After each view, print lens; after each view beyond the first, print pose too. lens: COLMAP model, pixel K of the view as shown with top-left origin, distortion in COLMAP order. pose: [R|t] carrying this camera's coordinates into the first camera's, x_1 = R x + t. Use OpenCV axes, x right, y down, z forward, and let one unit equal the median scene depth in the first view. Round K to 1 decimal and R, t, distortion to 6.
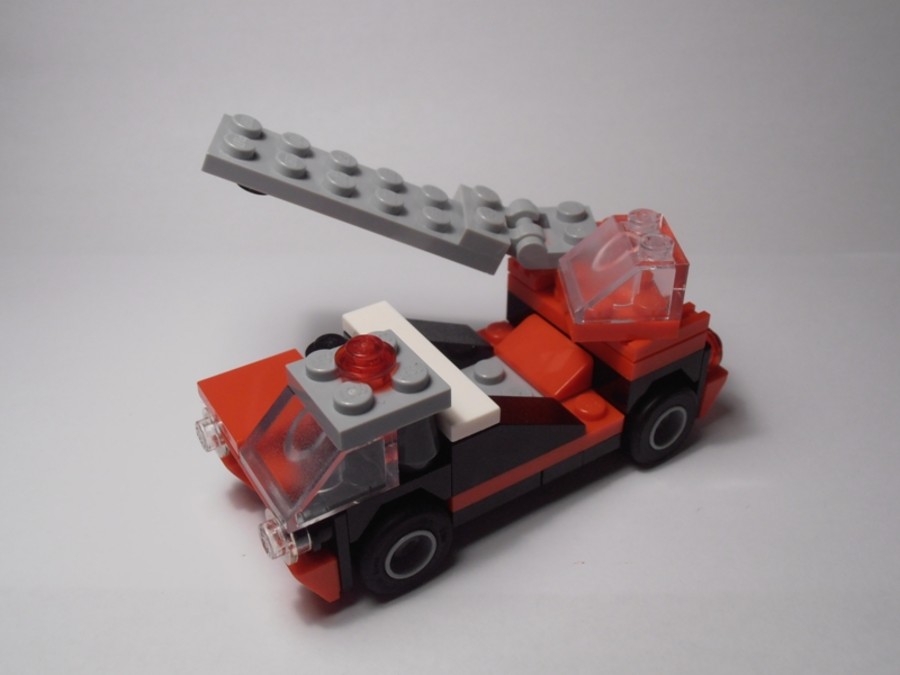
lens RADIAL K [[875.8, 0, 450.0], [0, 875.8, 337.5], [0, 0, 1]] dist [-0.061765, 0.009600]
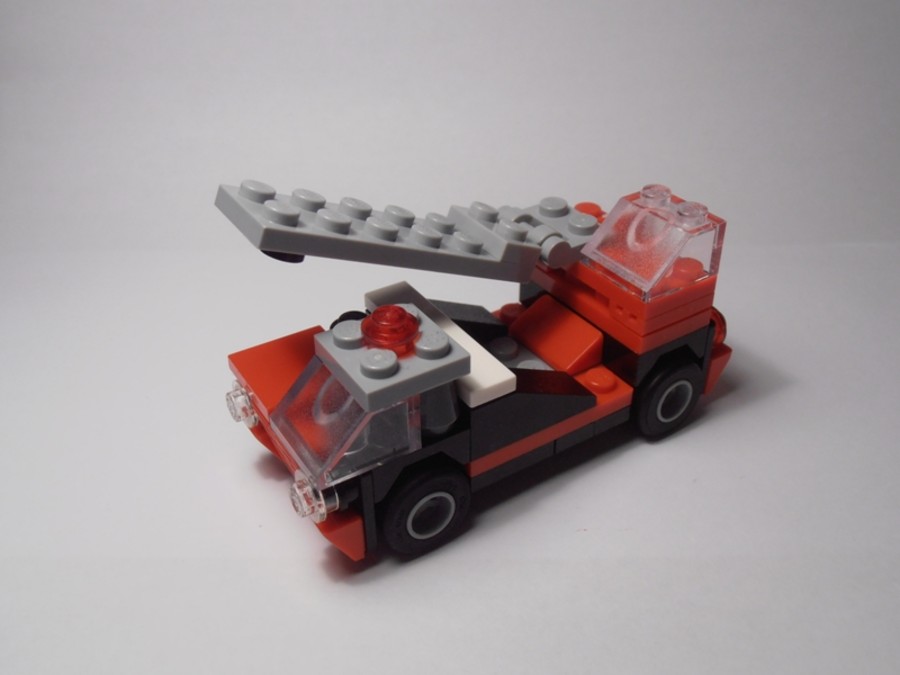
lens RADIAL K [[875.8, 0, 450.0], [0, 875.8, 337.5], [0, 0, 1]] dist [-0.061765, 0.009600]
pose [[0.999978, -0.003075, -0.005932, -0.016124], [0.002997, 0.999910, -0.013079, 0.047264], [0.005972, 0.013061, 0.999897, -0.058901]]
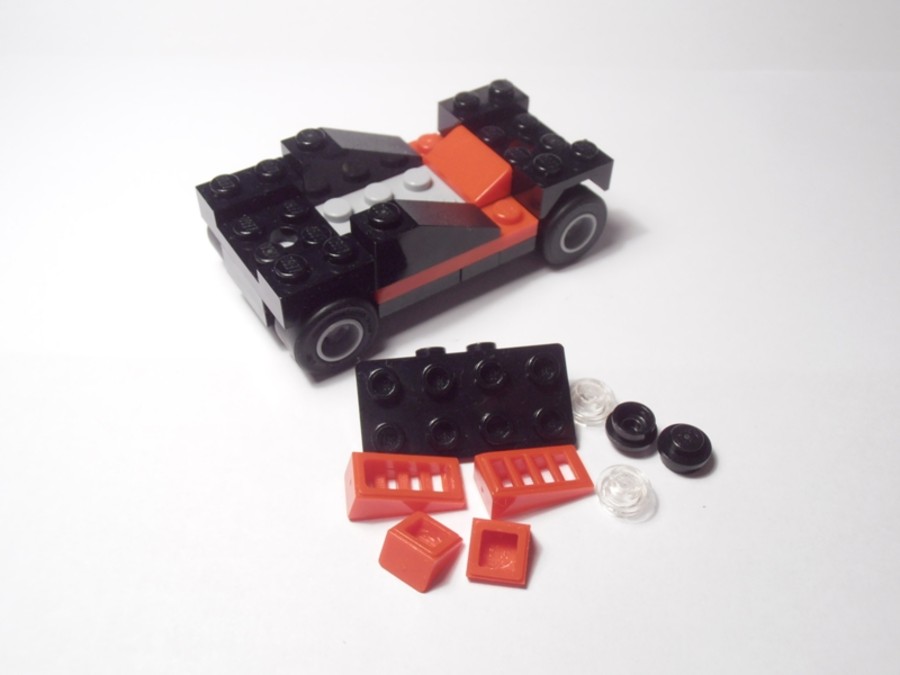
lens RADIAL K [[875.8, 0, 450.0], [0, 875.8, 337.5], [0, 0, 1]] dist [-0.061765, 0.009600]
pose [[0.999454, 0.002240, 0.032976, 0.060362], [-0.008886, 0.979184, 0.202780, 0.012900], [-0.031835, -0.202962, 0.978669, -0.121206]]
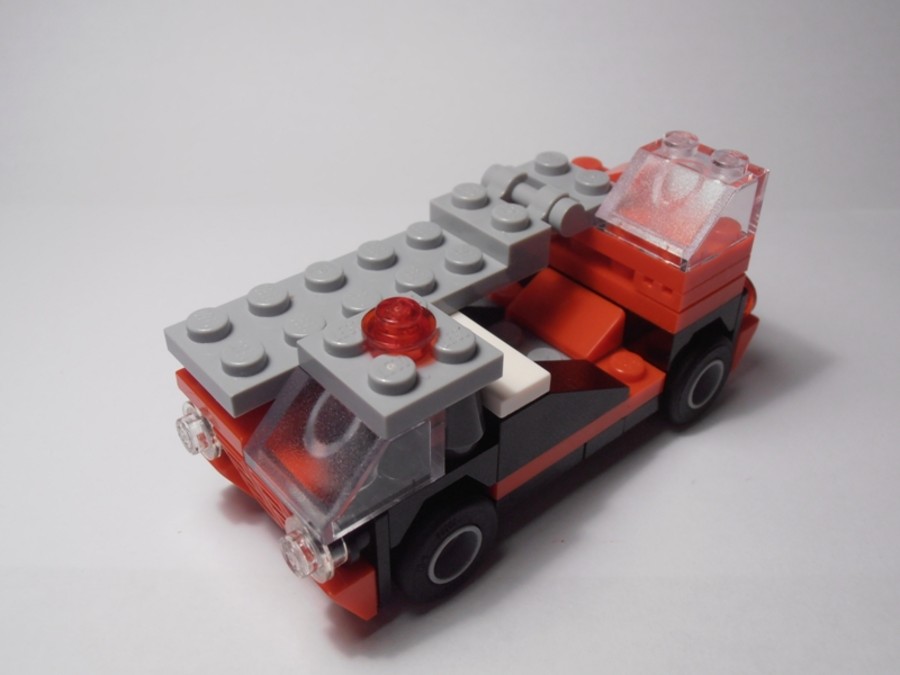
lens RADIAL K [[875.8, 0, 450.0], [0, 875.8, 337.5], [0, 0, 1]] dist [-0.061765, 0.009600]
pose [[0.990607, -0.070152, 0.117371, -0.137063], [0.066993, 0.997283, 0.030646, 0.012129], [-0.119202, -0.022495, 0.992615, 0.164515]]
